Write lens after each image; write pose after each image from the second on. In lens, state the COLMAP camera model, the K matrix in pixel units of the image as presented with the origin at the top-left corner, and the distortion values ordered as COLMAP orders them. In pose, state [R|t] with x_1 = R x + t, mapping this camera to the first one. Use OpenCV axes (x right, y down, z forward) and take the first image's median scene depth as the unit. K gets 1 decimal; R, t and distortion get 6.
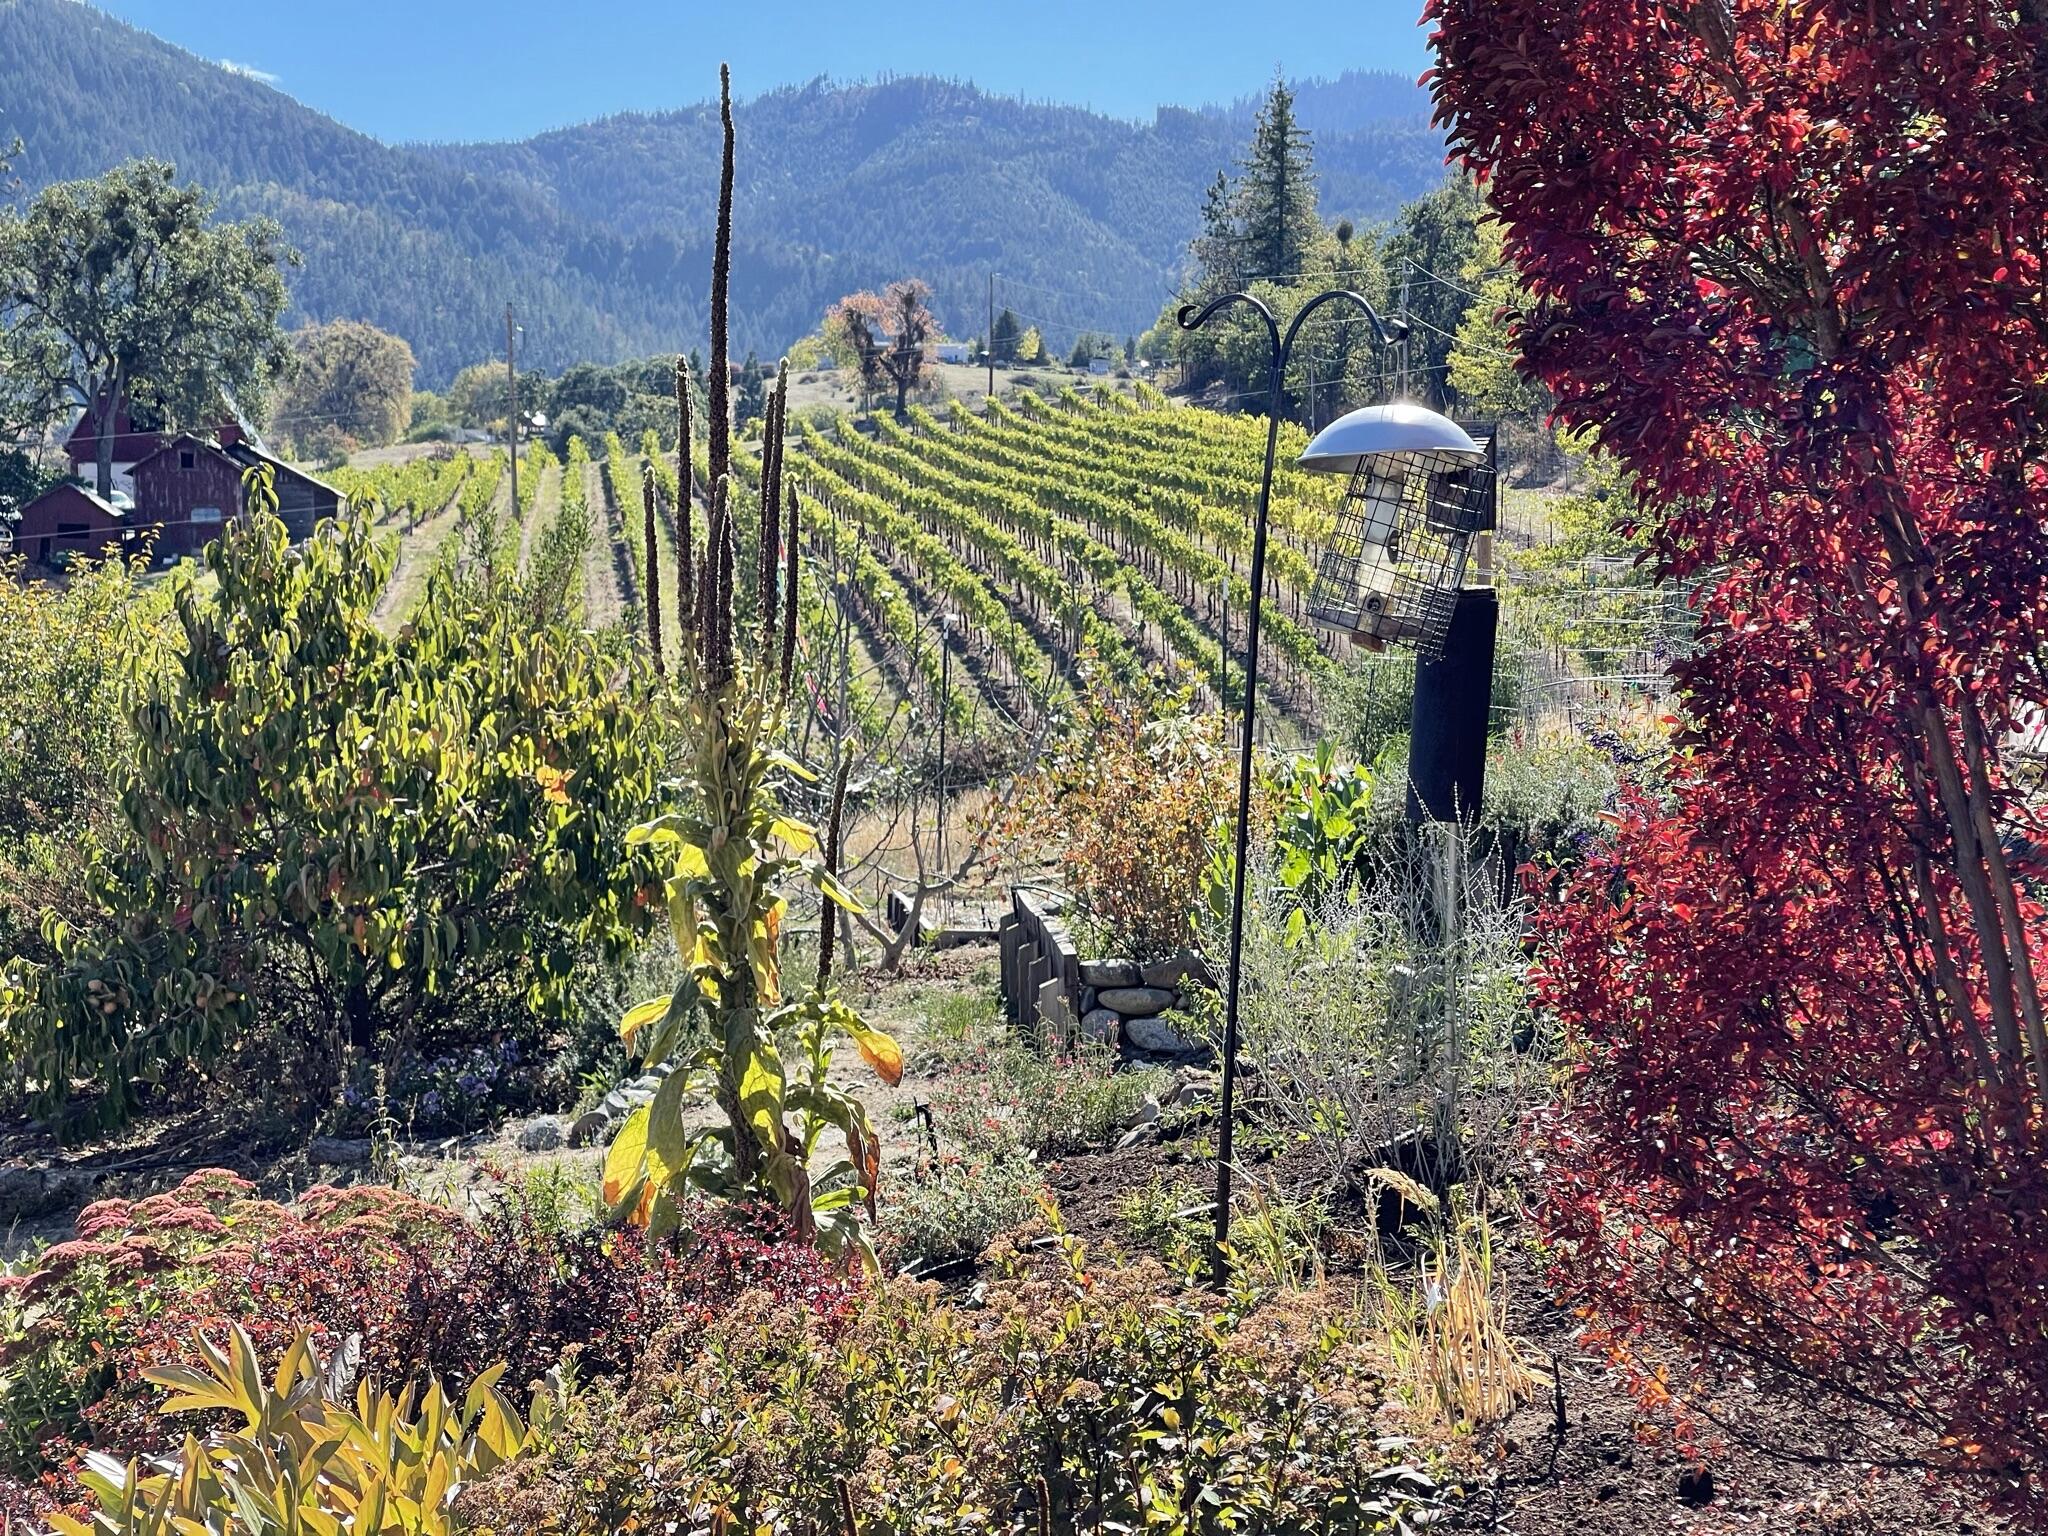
lens RADIAL K [[3770.5, 0, 1024.0], [0, 3770.5, 768.0], [0, 0, 1]] dist [0.181193, 0.209188]
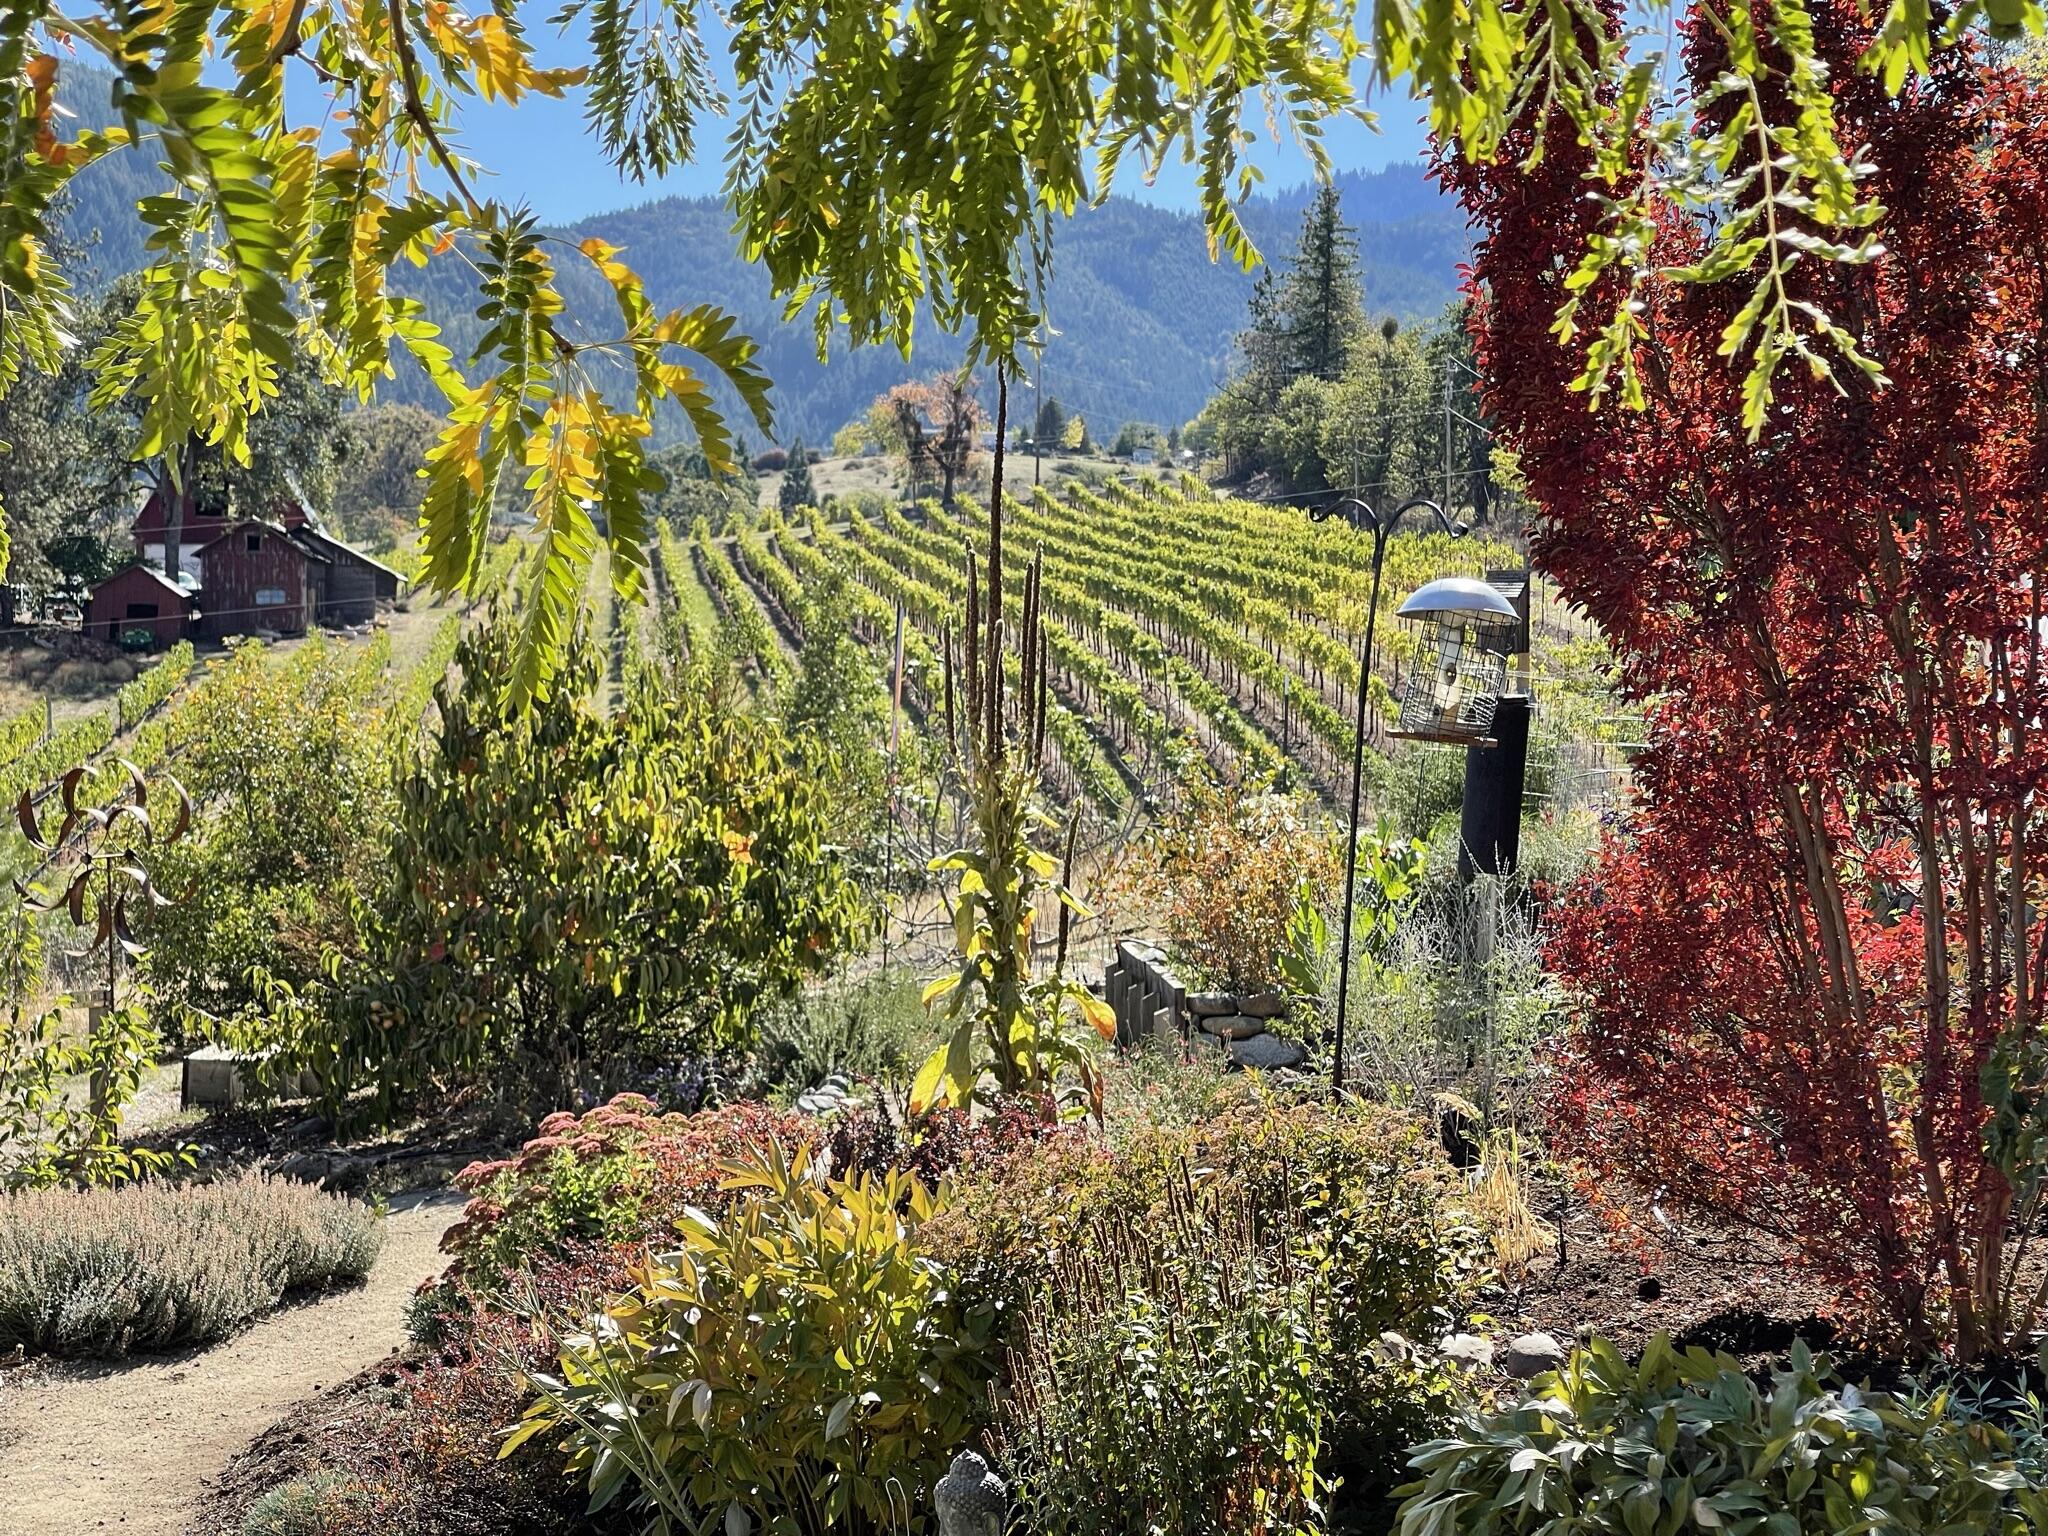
lens RADIAL K [[3770.5, 0, 1024.0], [0, 3770.5, 768.0], [0, 0, 1]] dist [0.181193, 0.209188]
pose [[0.999875, 0.011797, -0.010484, -0.022141], [-0.012035, 0.999664, -0.022953, 0.005756], [0.010209, 0.023076, 0.999682, -0.192069]]
